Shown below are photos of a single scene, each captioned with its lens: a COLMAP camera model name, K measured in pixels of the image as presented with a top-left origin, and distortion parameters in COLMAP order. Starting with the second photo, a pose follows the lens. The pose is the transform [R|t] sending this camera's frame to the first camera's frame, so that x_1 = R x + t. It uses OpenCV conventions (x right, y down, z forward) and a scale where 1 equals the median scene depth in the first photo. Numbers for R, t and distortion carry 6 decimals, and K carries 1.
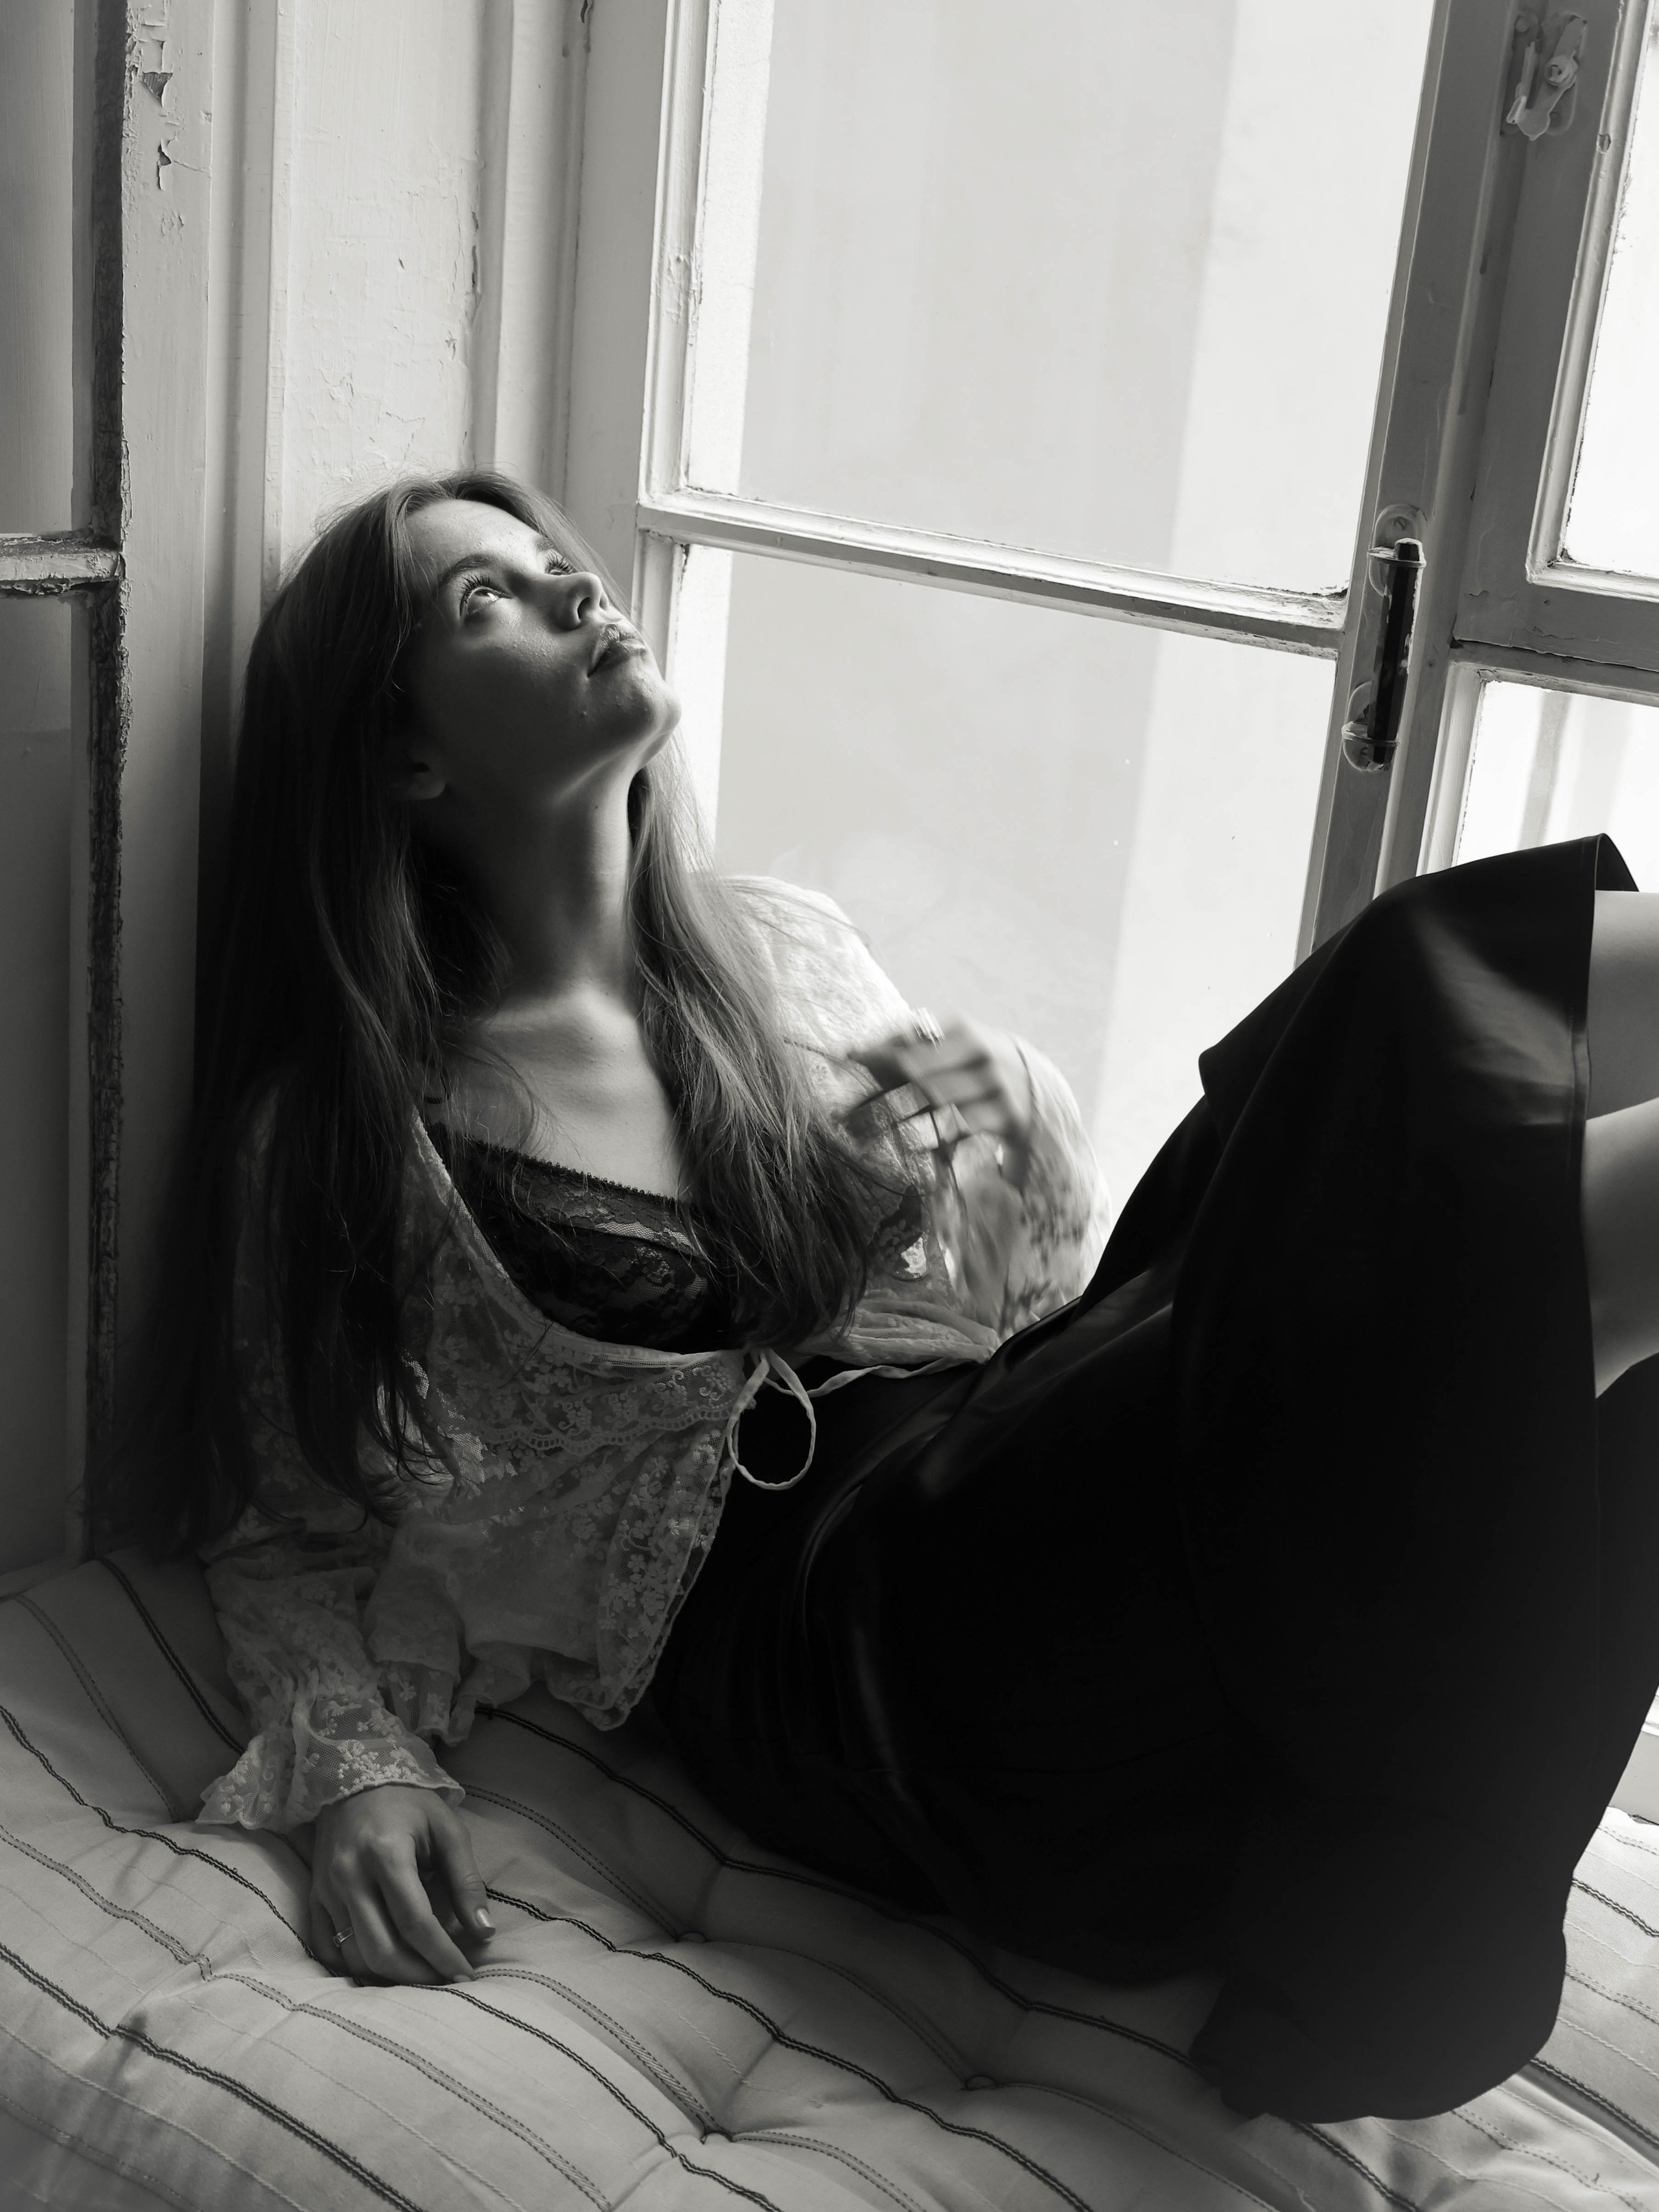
lens RADIAL K [[2688.2, 0, 814.8], [0, 2688.2, 1119.1], [0, 0, 1]] dist [-0.063656, 0.000000]
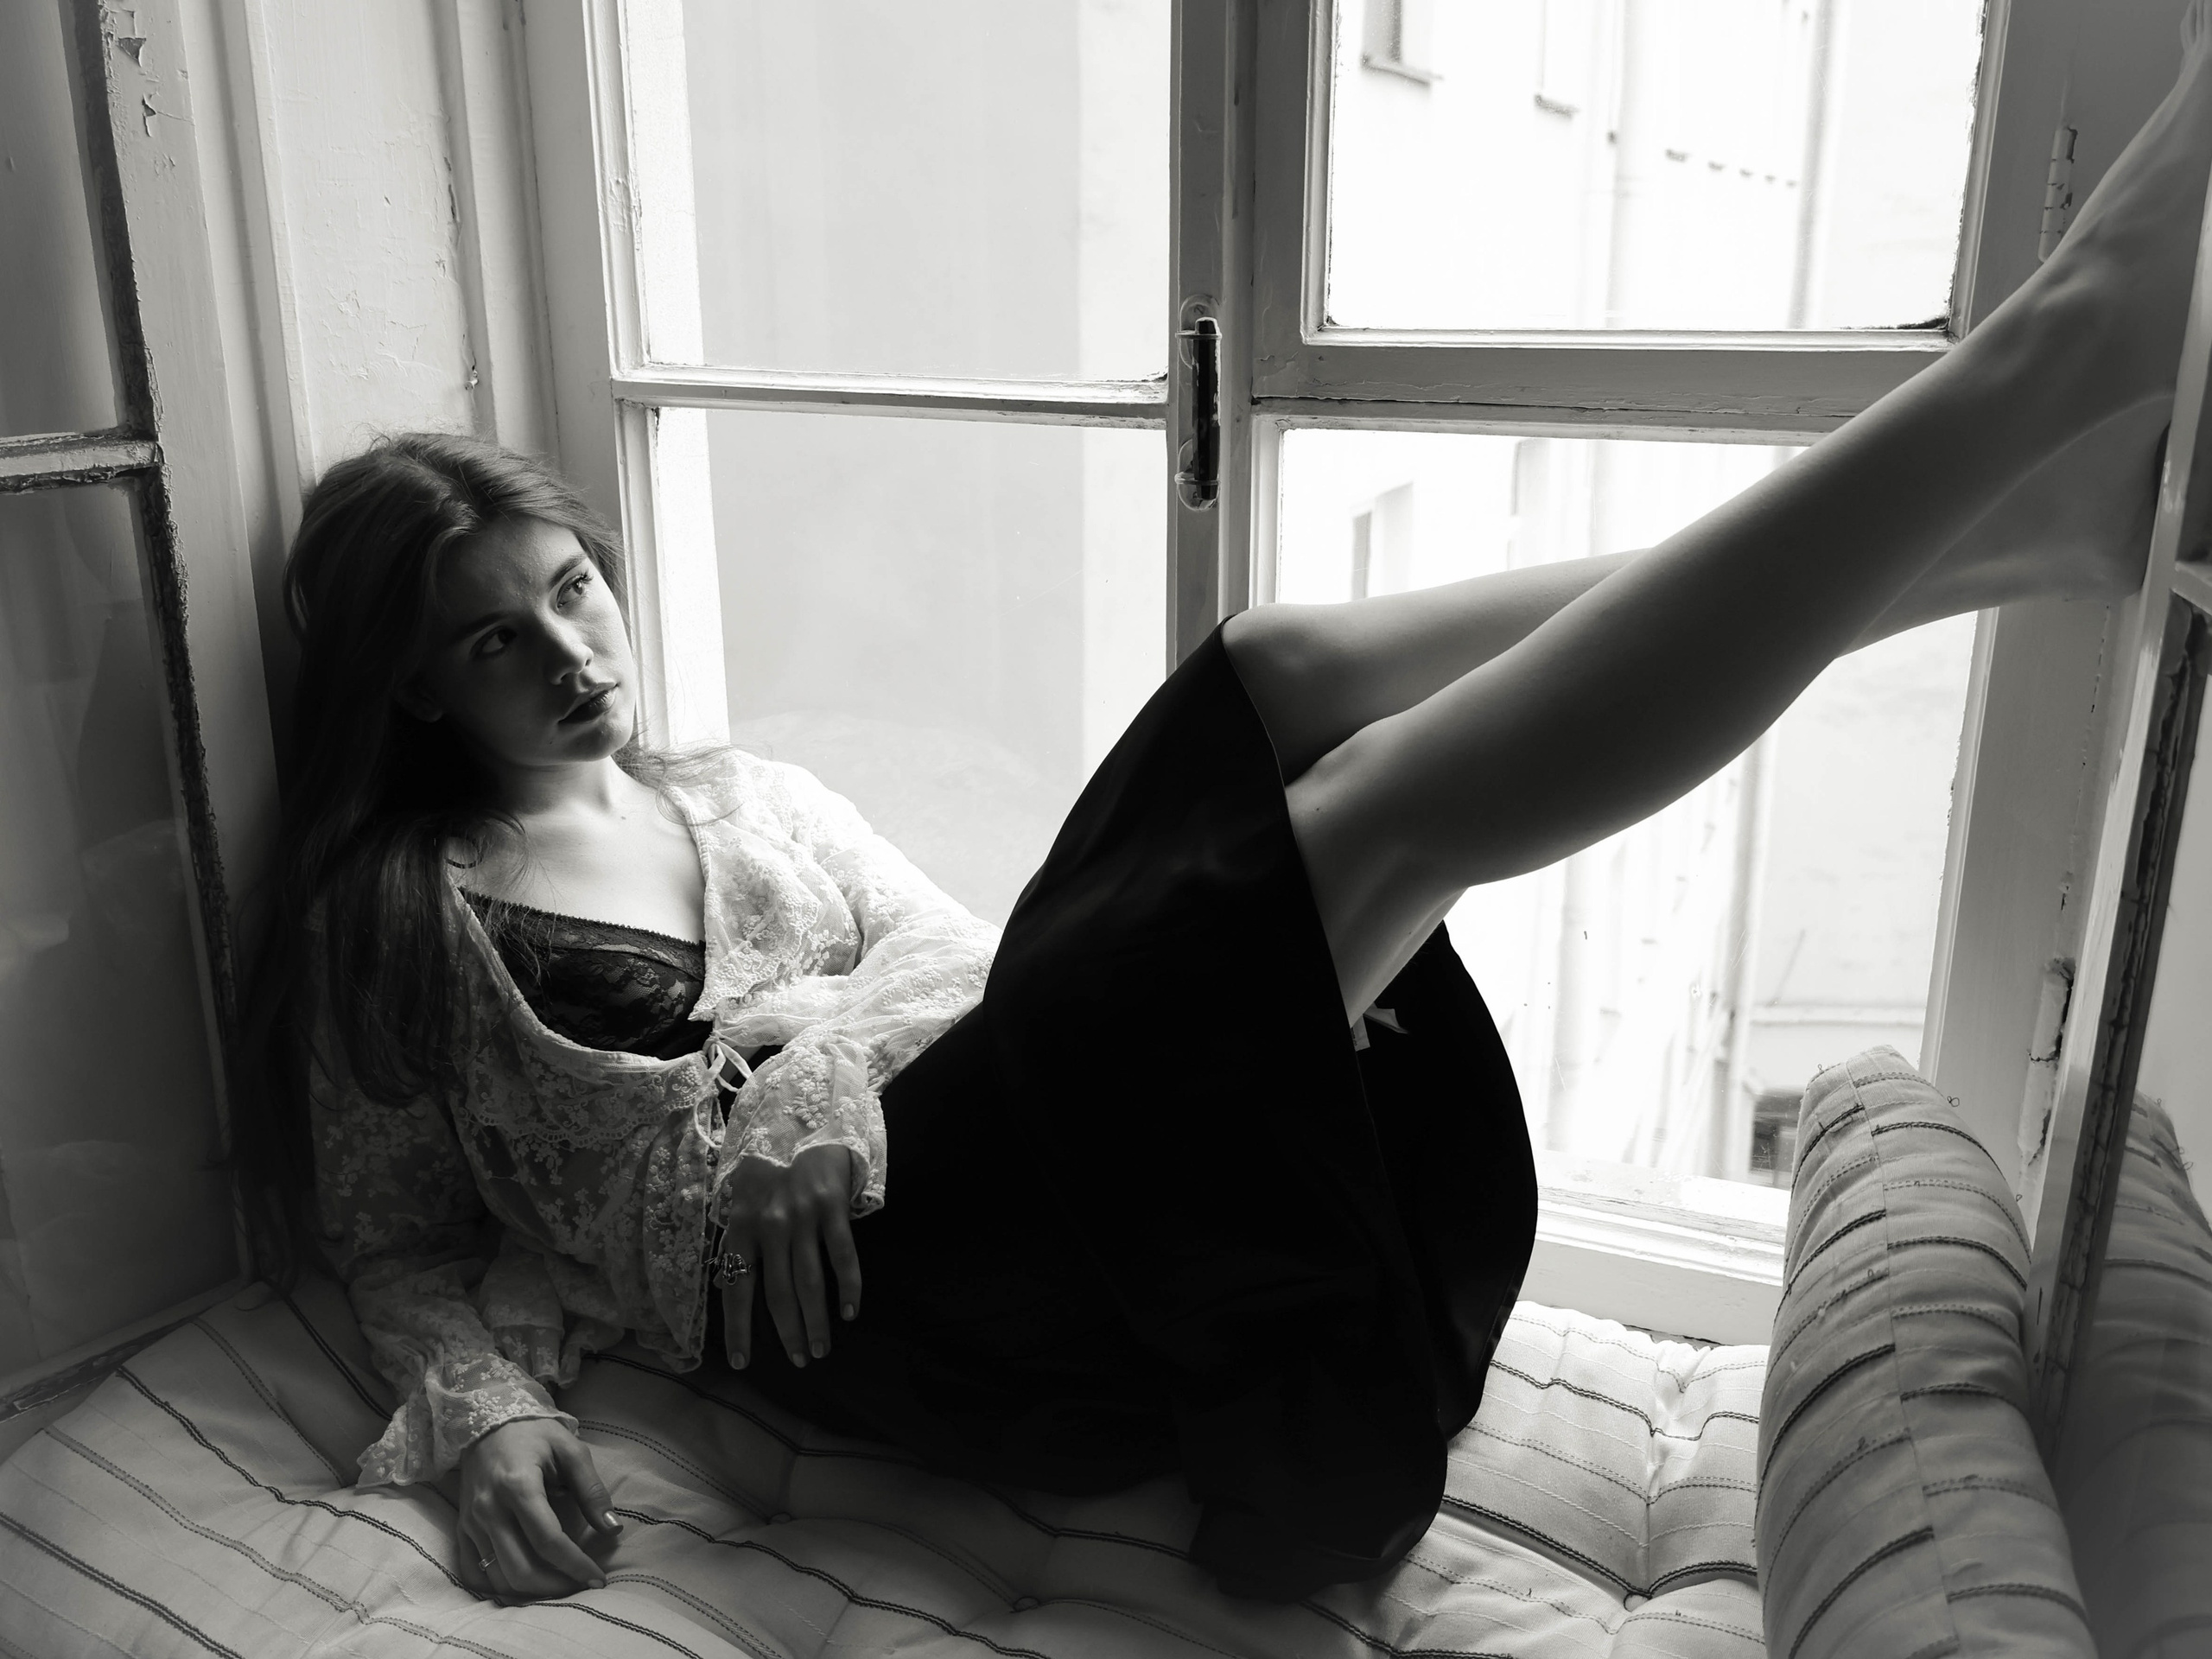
lens RADIAL K [[1841.9, 0, 1084.2], [0, 1841.9, 818.3], [0, 0, 1]] dist [-0.046407, -0.004584]
pose [[0.986726, -0.126821, 0.101435, 0.045962], [0.129643, 0.991323, -0.021702, 0.026611], [-0.097802, 0.034564, 0.994605, 0.146809]]
